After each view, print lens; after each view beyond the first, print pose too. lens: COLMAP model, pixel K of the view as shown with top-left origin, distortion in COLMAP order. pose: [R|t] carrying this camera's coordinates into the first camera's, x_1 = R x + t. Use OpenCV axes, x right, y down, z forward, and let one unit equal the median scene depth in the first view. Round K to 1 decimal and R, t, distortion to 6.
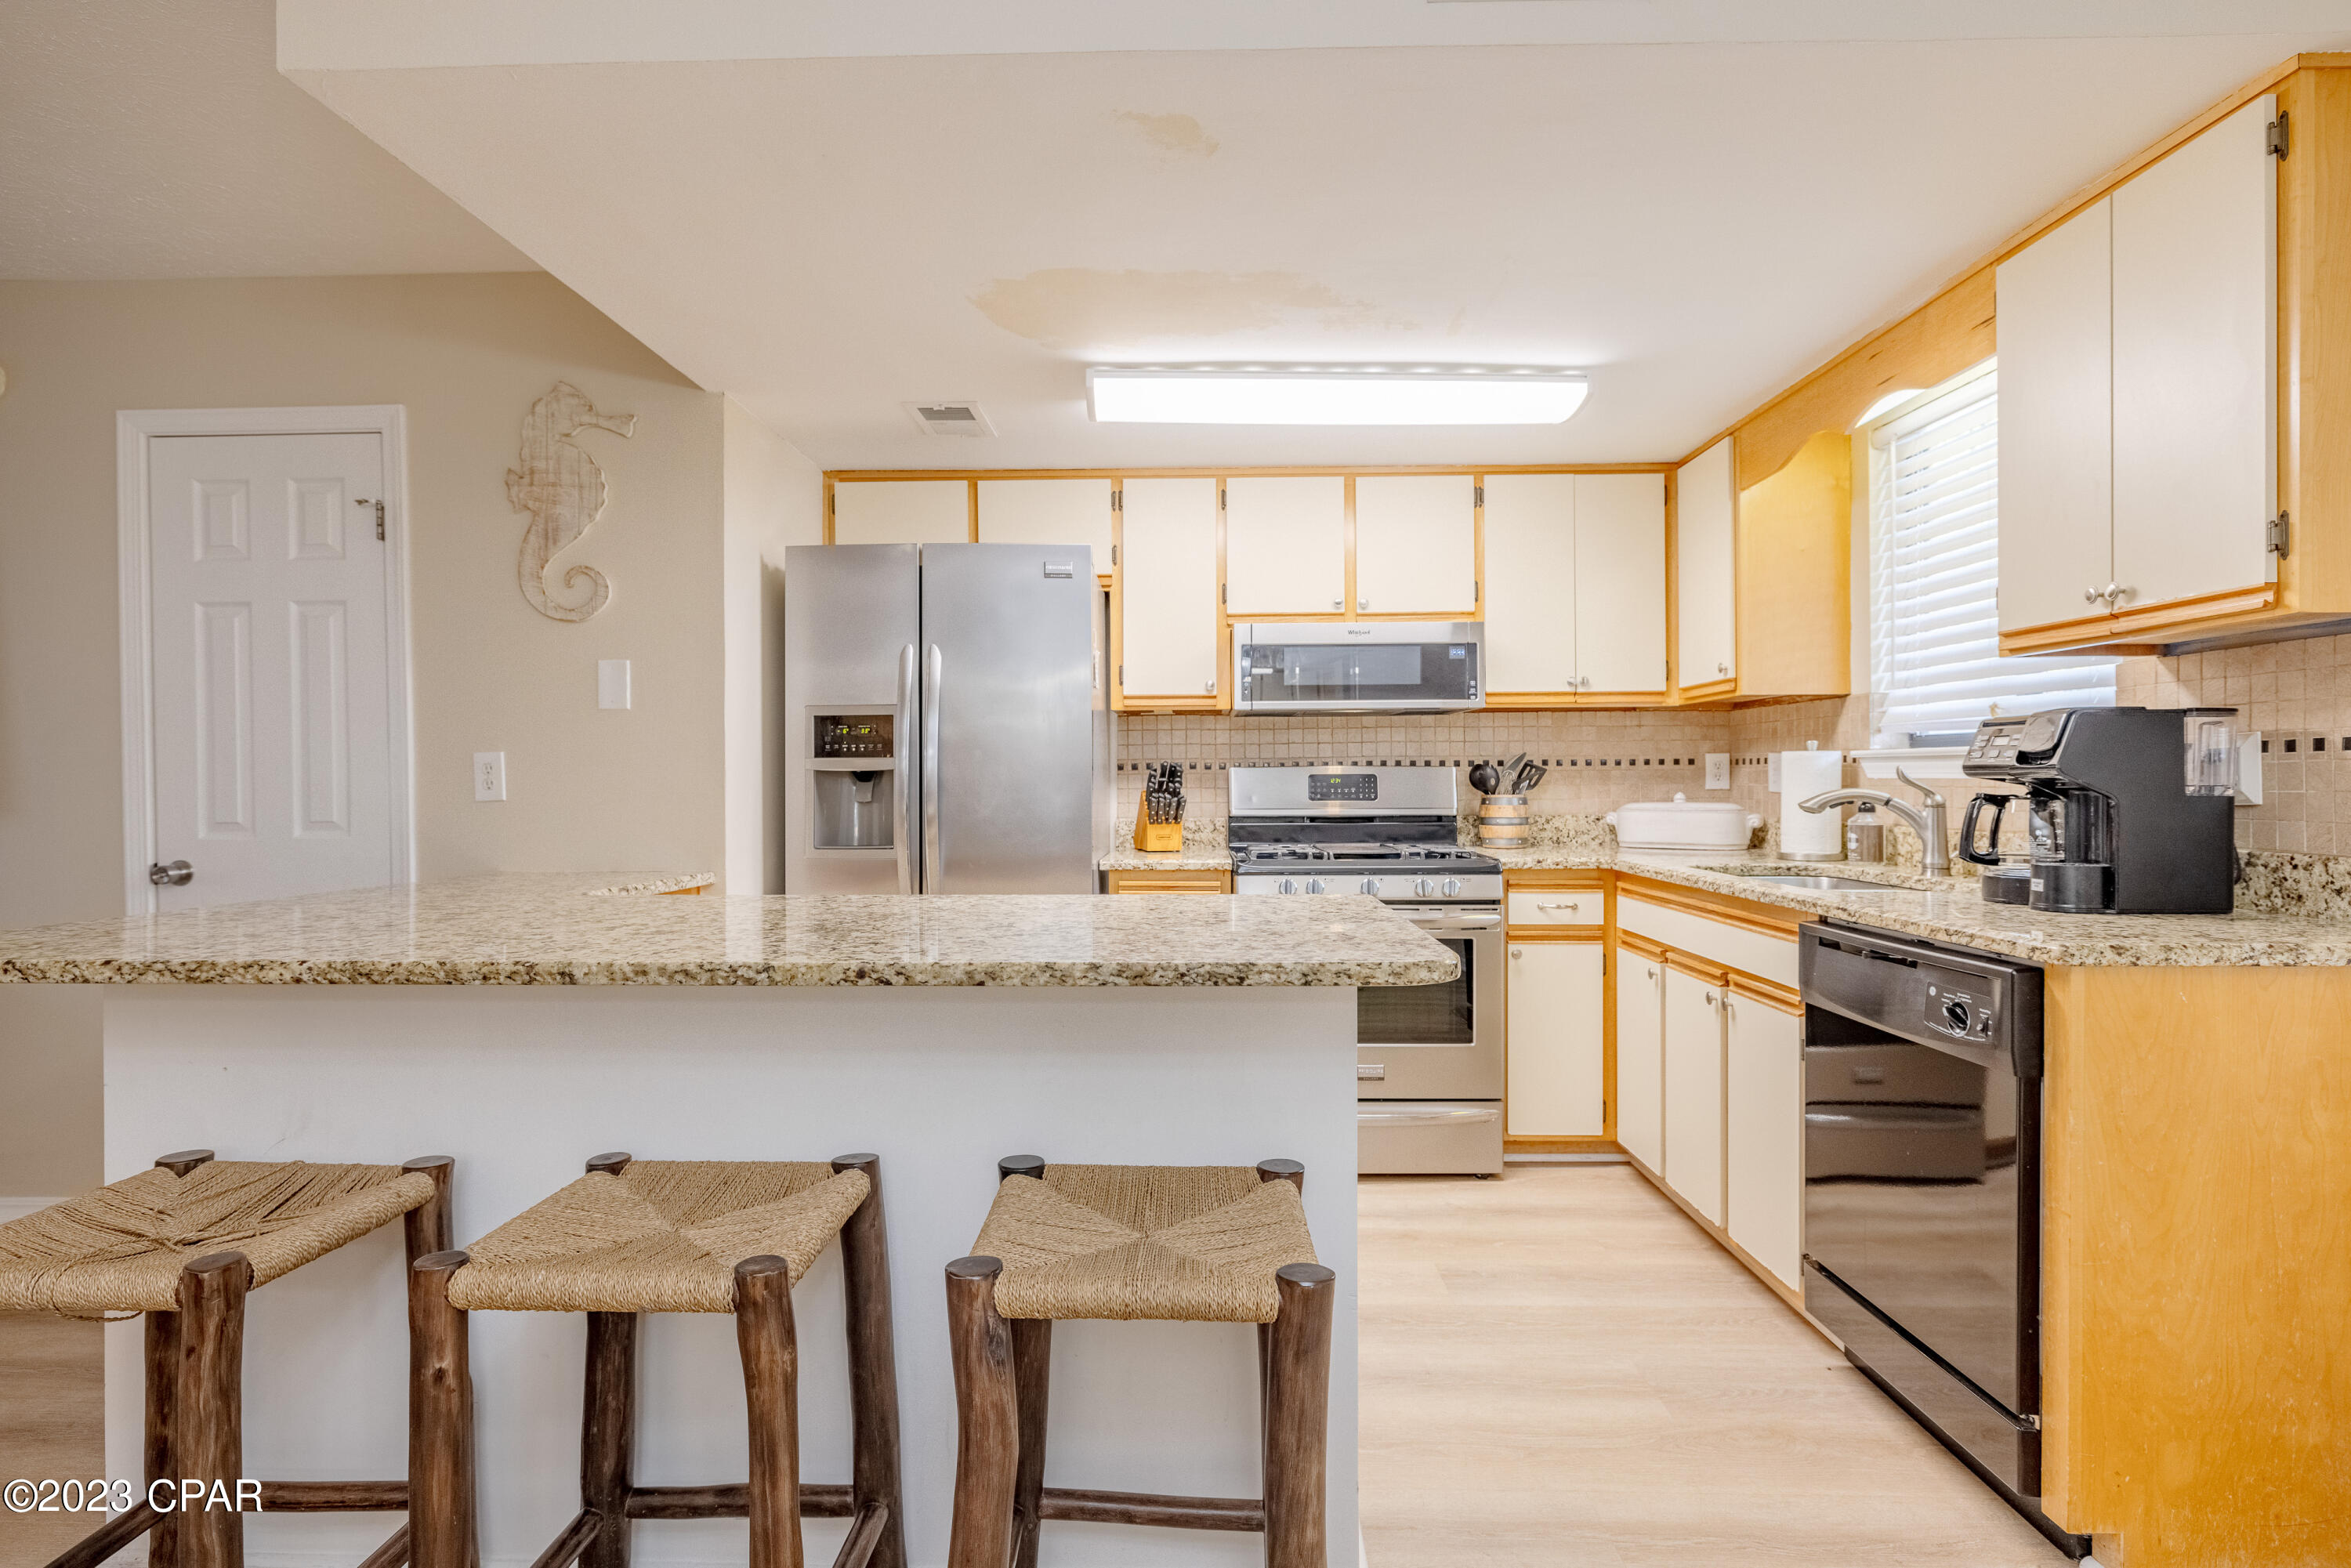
lens RADIAL K [[1174.9, 0, 1178.1], [0, 1174.9, 784.3], [0, 0, 1]] dist [-0.006314, 0.001542]
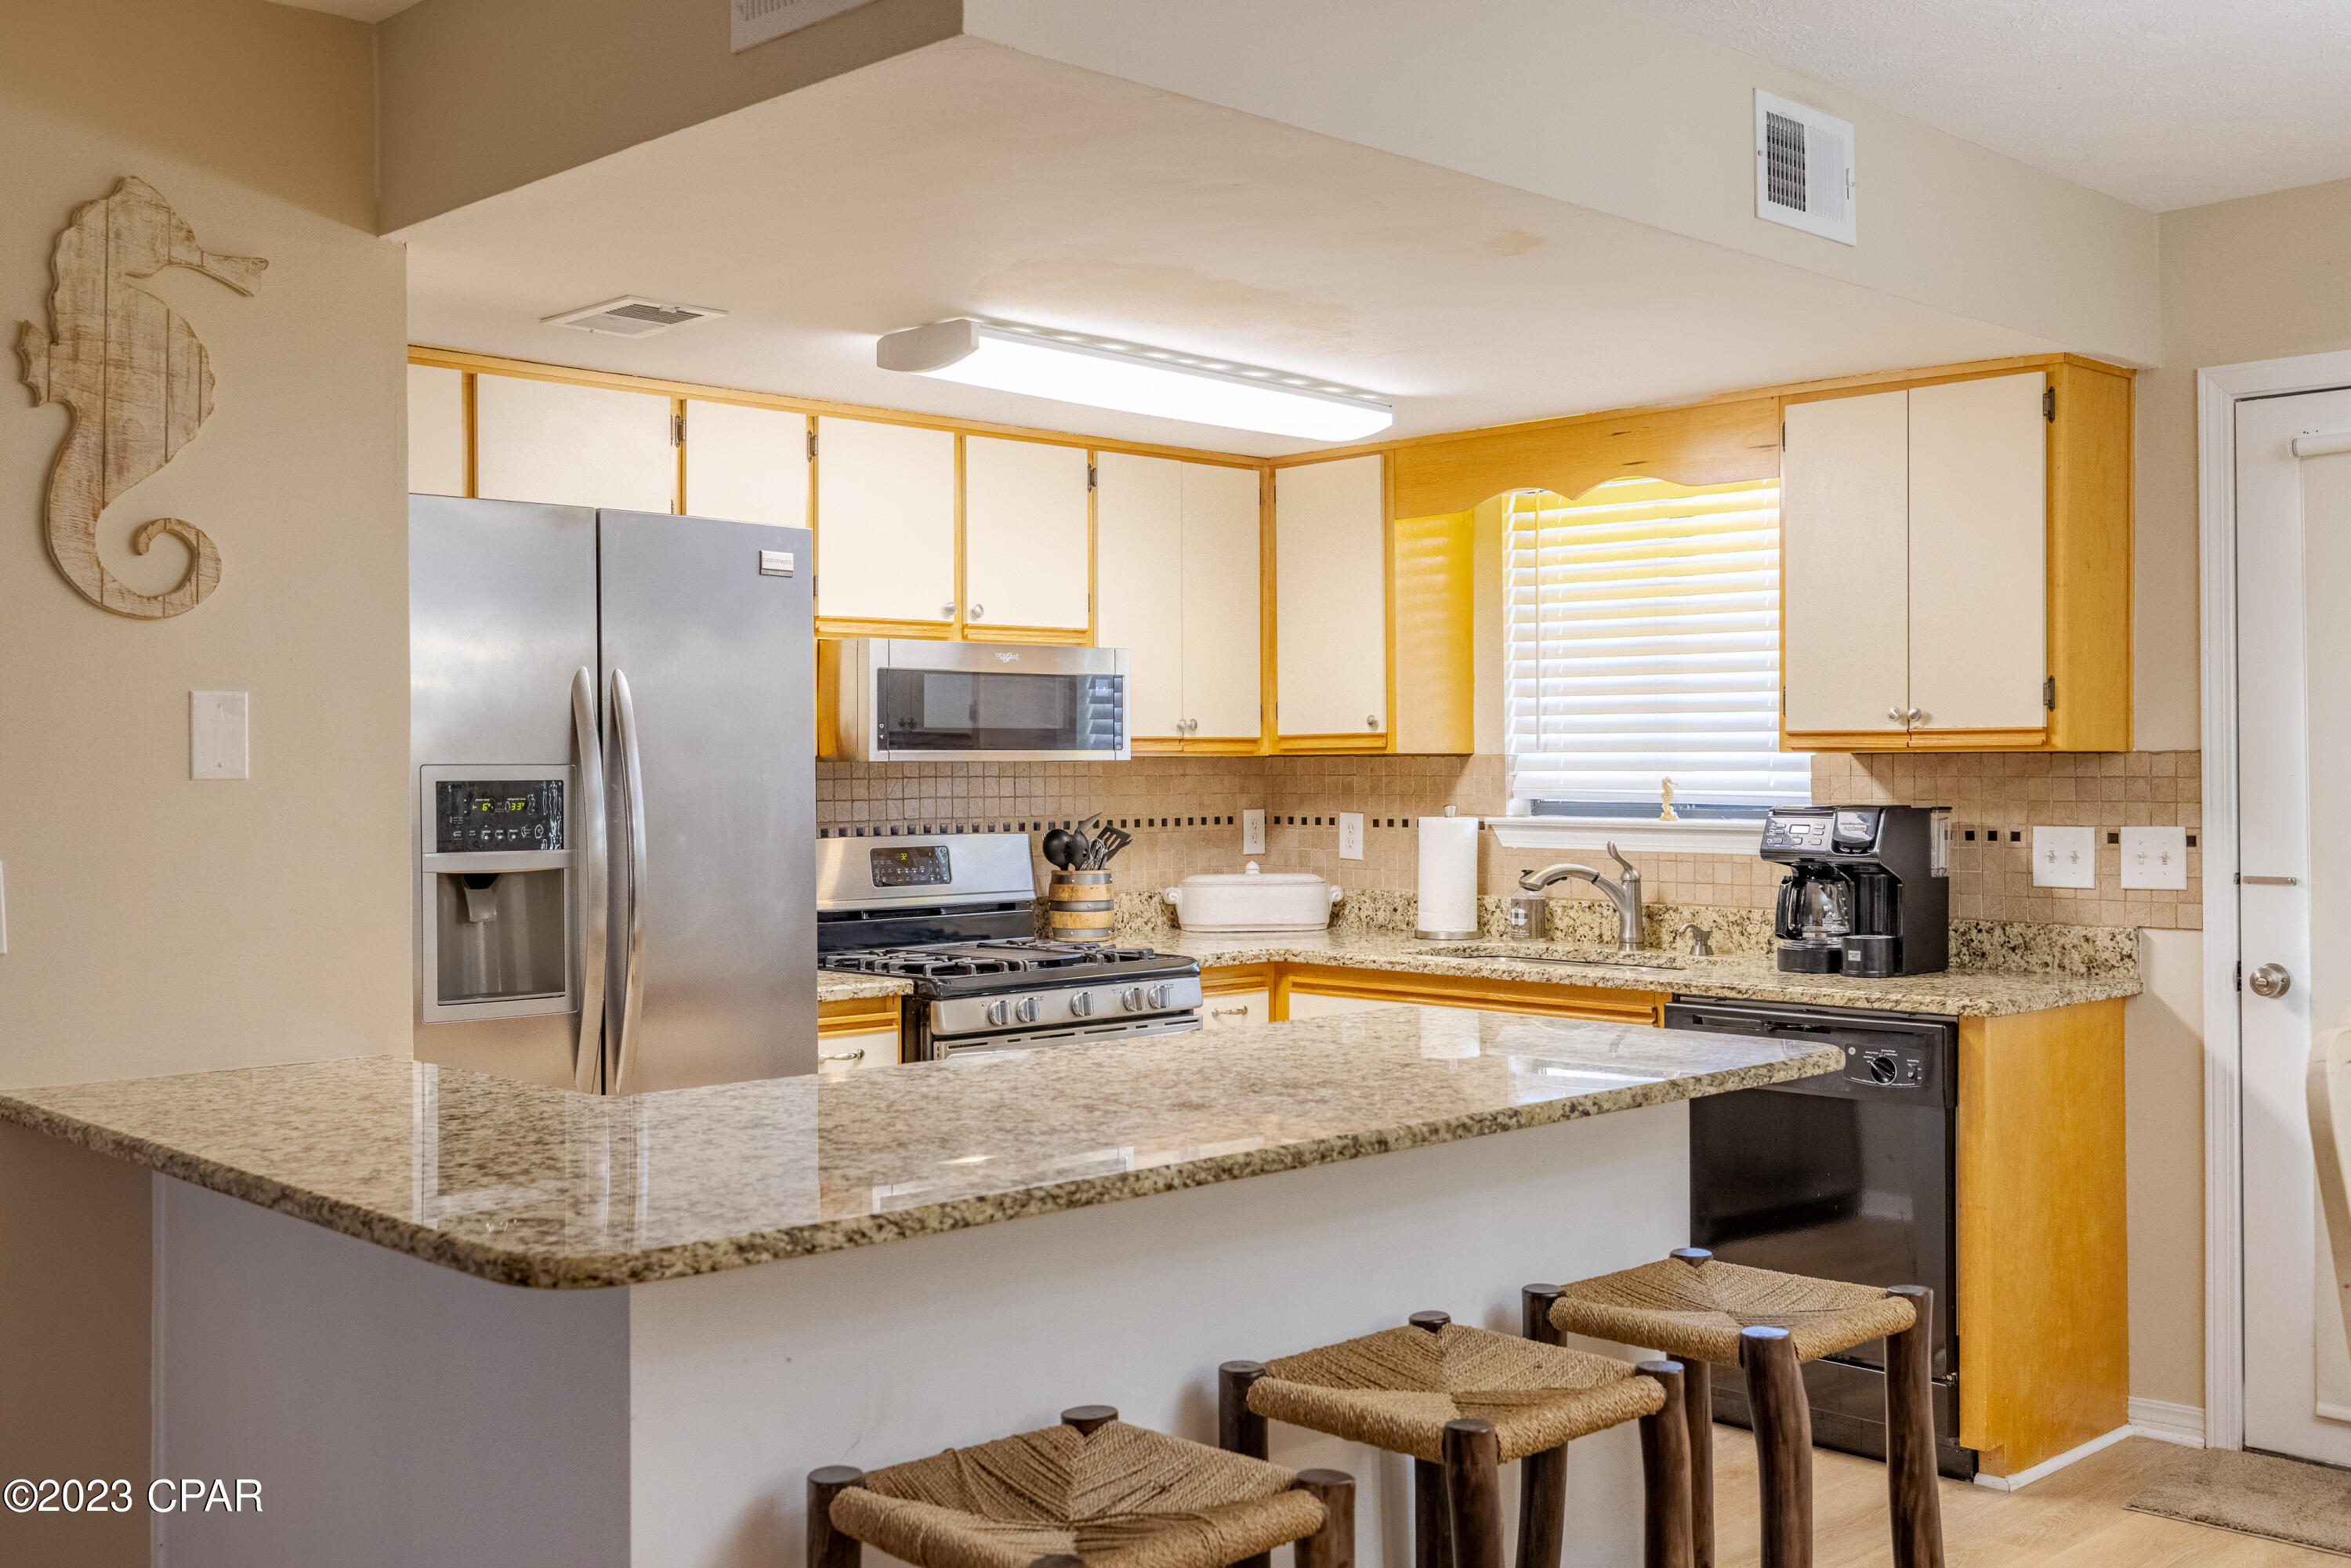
lens RADIAL K [[2279.9, 0, 1164.7], [0, 2279.9, 766.2], [0, 0, 1]] dist [0.003013, 0.000000]
pose [[0.703039, 0.002737, 0.711146, -0.932416], [0.002470, 0.999977, -0.006290, -0.061918], [-0.711147, 0.006178, 0.703016, -0.080460]]
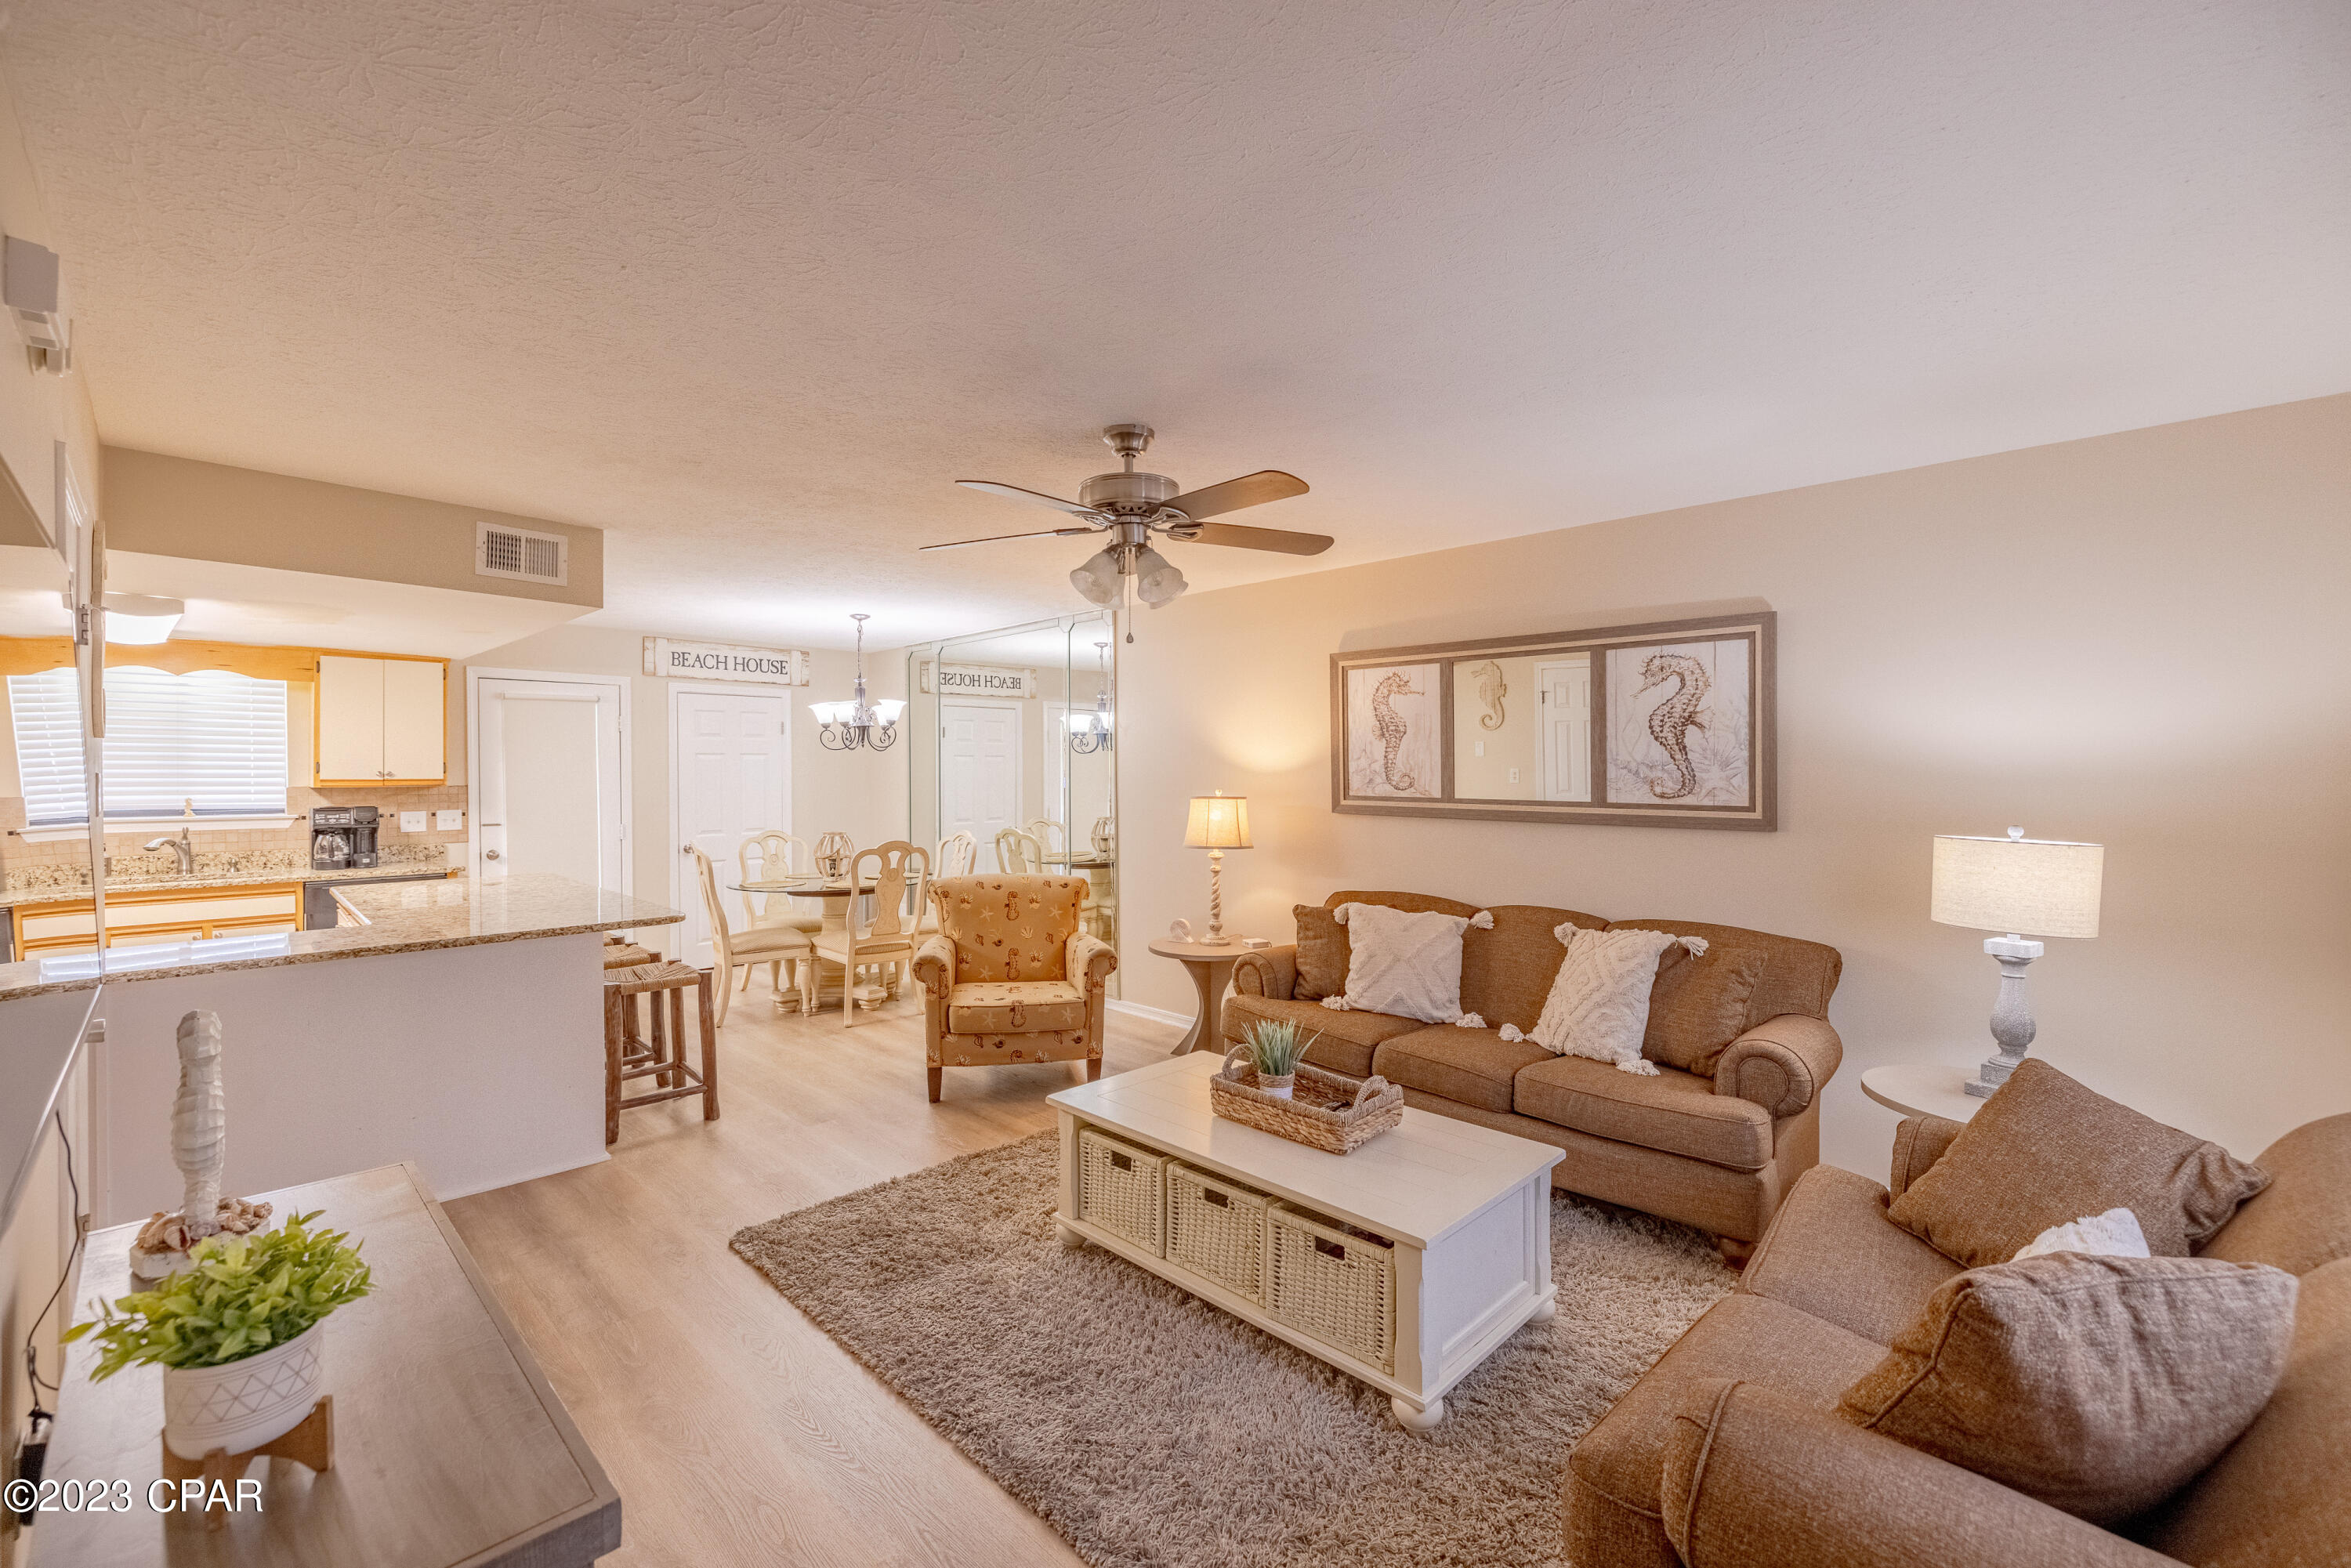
lens RADIAL K [[982.0, 0, 1169.9], [0, 982.0, 772.9], [0, 0, 1]] dist [-0.000239, 0.000357]
pose [[-0.723869, 0.003742, 0.689928, -1.880465], [0.006275, 0.999980, 0.001161, -0.099811], [-0.689909, 0.005169, -0.723877, 0.967142]]
